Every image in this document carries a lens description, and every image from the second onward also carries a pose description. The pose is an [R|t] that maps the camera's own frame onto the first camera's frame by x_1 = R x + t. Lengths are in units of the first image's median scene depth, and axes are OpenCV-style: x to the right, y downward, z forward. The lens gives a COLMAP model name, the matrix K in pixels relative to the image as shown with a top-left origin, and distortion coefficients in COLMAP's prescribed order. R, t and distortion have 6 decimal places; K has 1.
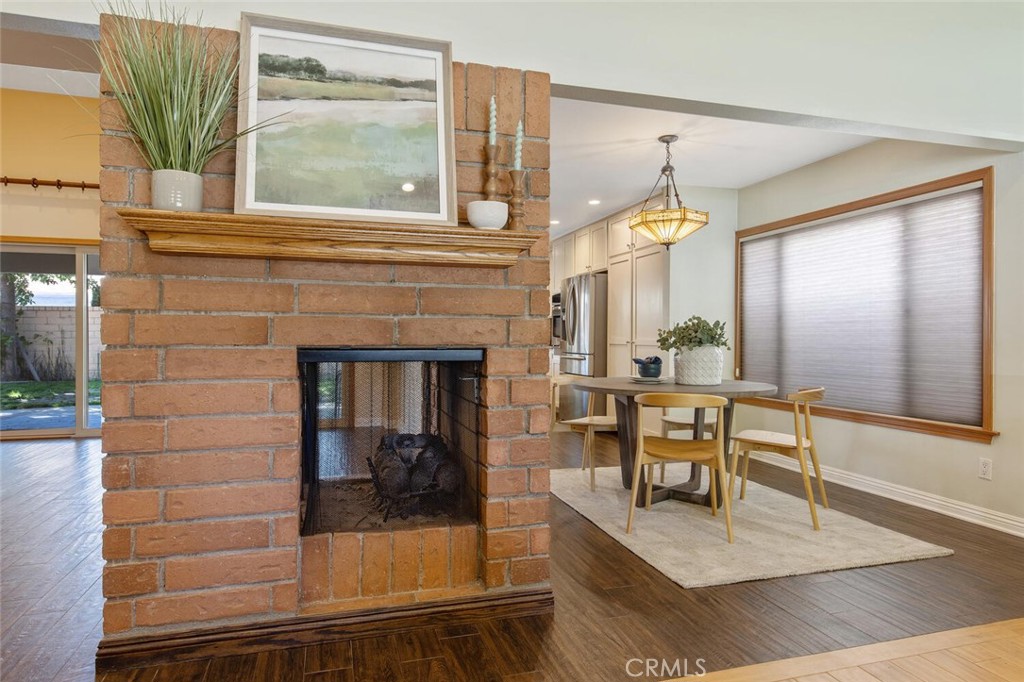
lens RADIAL K [[612.0, 0, 515.4], [0, 612.0, 337.3], [0, 0, 1]] dist [0.002547, -0.000689]
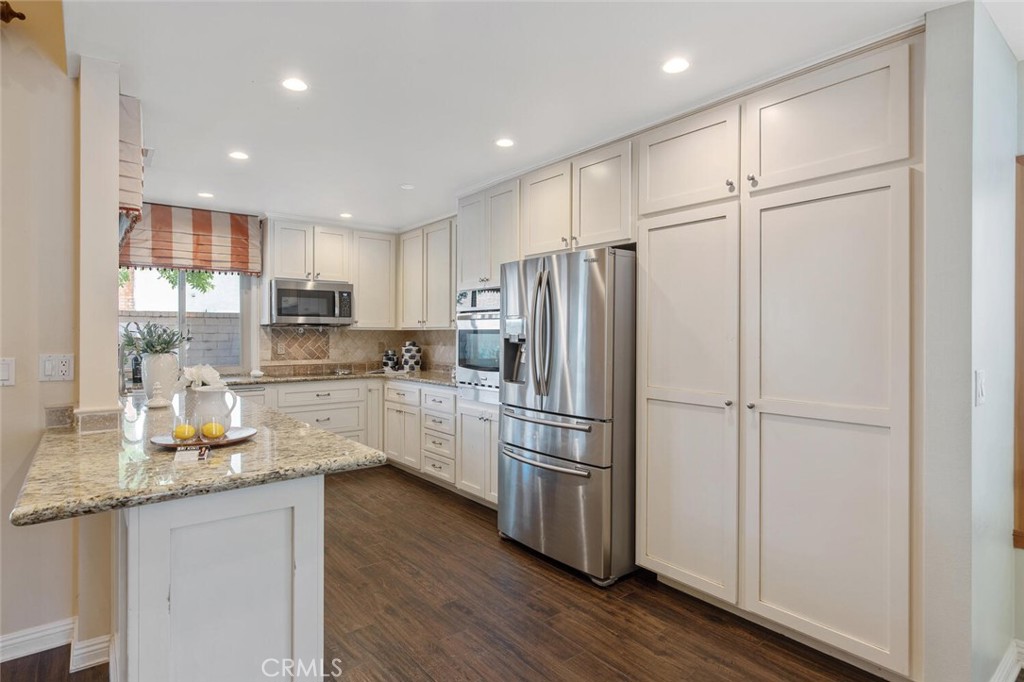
lens RADIAL K [[554.9, 0, 505.2], [0, 554.9, 331.8], [0, 0, 1]] dist [-0.000247, 0.000135]
pose [[0.932196, -0.003602, 0.361937, -0.279966], [0.004229, 0.999991, -0.000941, -0.110860], [-0.361930, 0.002408, 0.932202, 1.779046]]
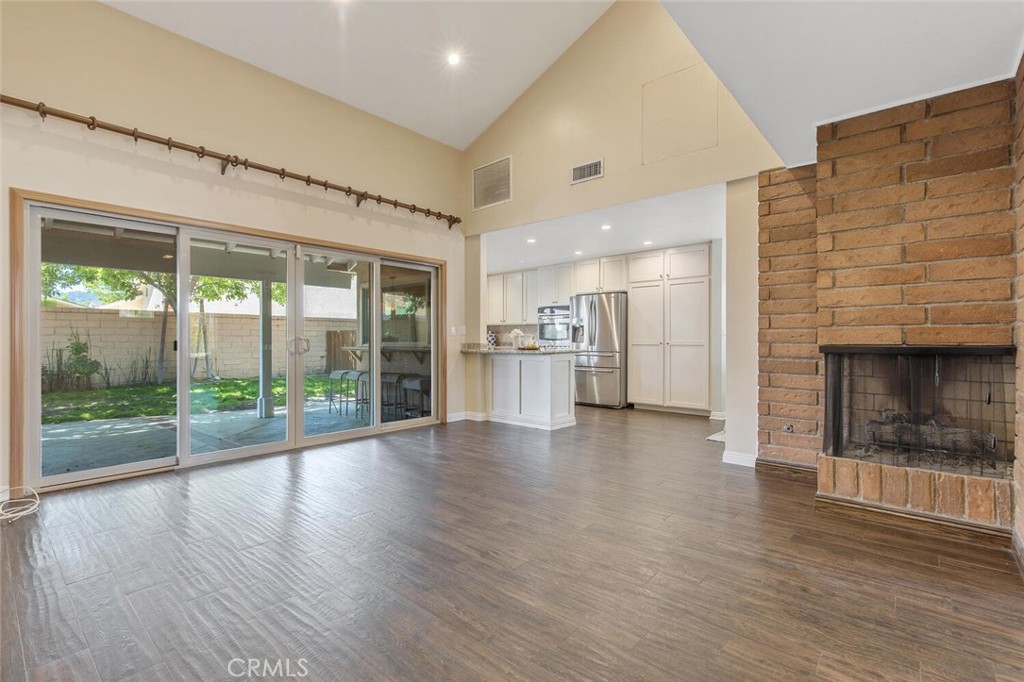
lens RADIAL K [[463.8, 0, 513.9], [0, 463.8, 337.7], [0, 0, 1]] dist [0.010661, -0.002071]
pose [[0.841776, -0.002201, 0.539822, -1.788449], [0.004814, 0.999983, -0.003431, -0.003059], [-0.539805, 0.005487, 0.841772, 0.699467]]
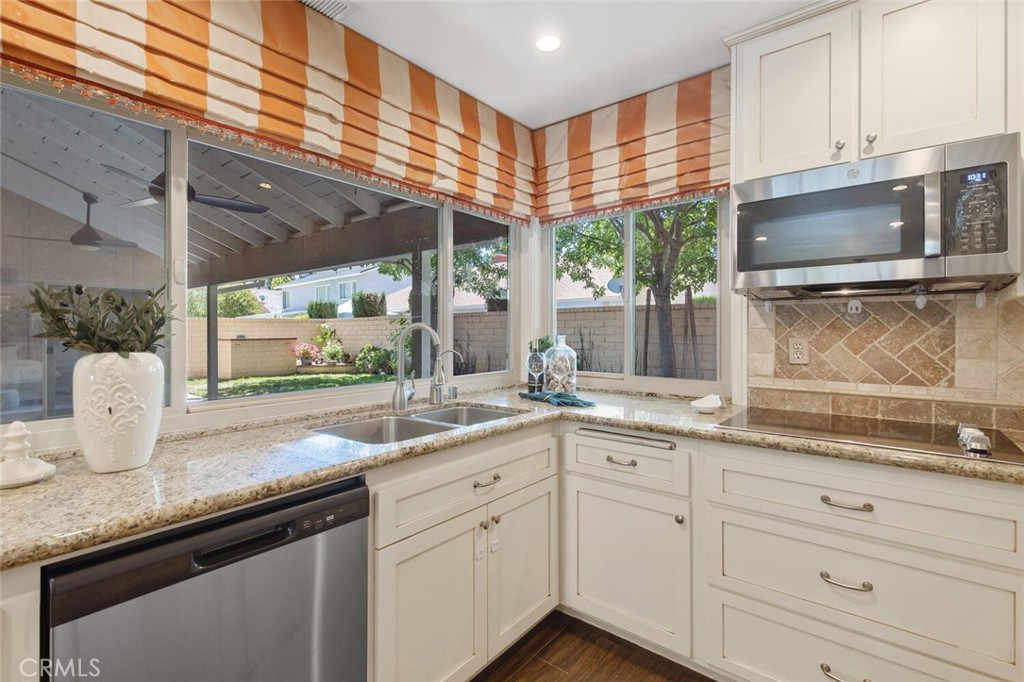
lens RADIAL K [[463.8, 0, 524.4], [0, 463.8, 331.0], [0, 0, 1]] dist [0.010661, -0.002071]
pose [[0.575565, -0.003447, -0.817749, 0.071772], [0.002442, 0.999994, -0.002496, -0.083084], [0.817752, -0.000560, 0.575570, 3.347074]]
